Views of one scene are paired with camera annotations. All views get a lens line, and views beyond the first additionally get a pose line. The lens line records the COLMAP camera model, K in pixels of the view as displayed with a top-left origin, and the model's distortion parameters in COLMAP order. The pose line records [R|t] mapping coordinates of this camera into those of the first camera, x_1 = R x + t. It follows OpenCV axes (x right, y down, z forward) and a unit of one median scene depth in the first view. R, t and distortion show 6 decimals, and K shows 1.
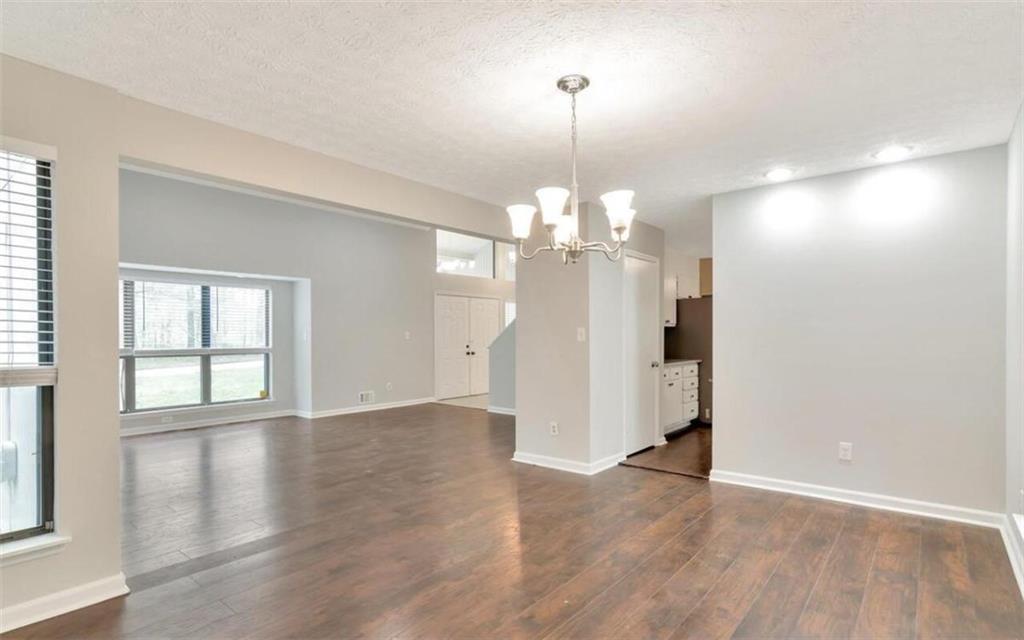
lens RADIAL K [[508.9, 0, 505.7], [0, 508.9, 341.6], [0, 0, 1]] dist [-0.002222, 0.000182]
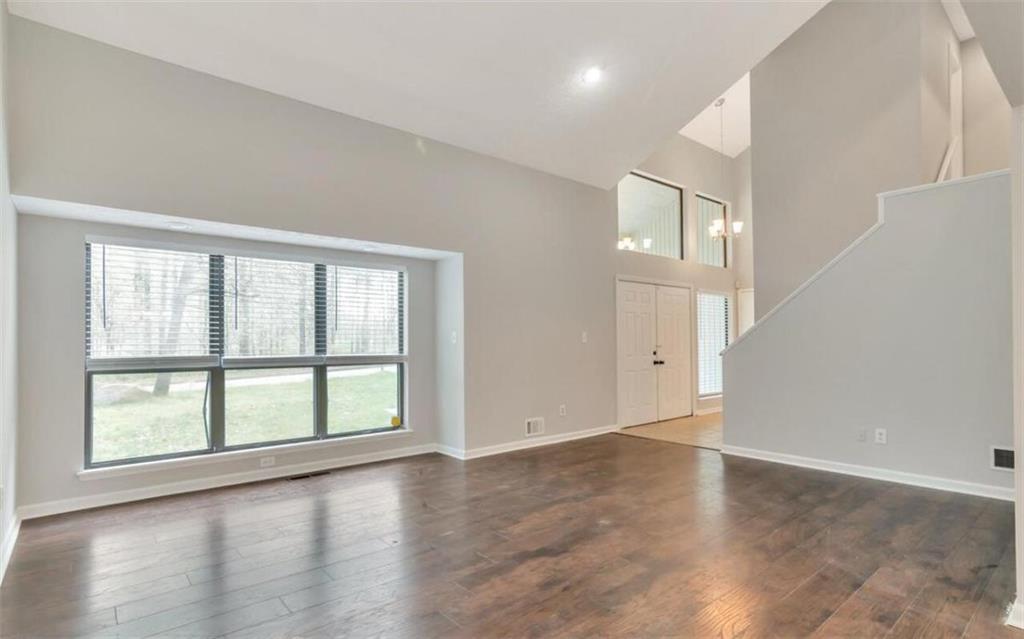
lens RADIAL K [[508.9, 0, 505.7], [0, 508.9, 341.1], [0, 0, 1]] dist [-0.002222, 0.000182]
pose [[0.984378, -0.006444, -0.175951, -0.205374], [0.003529, 0.999851, -0.016875, 0.005505], [0.176034, 0.015990, 0.984254, 0.339352]]
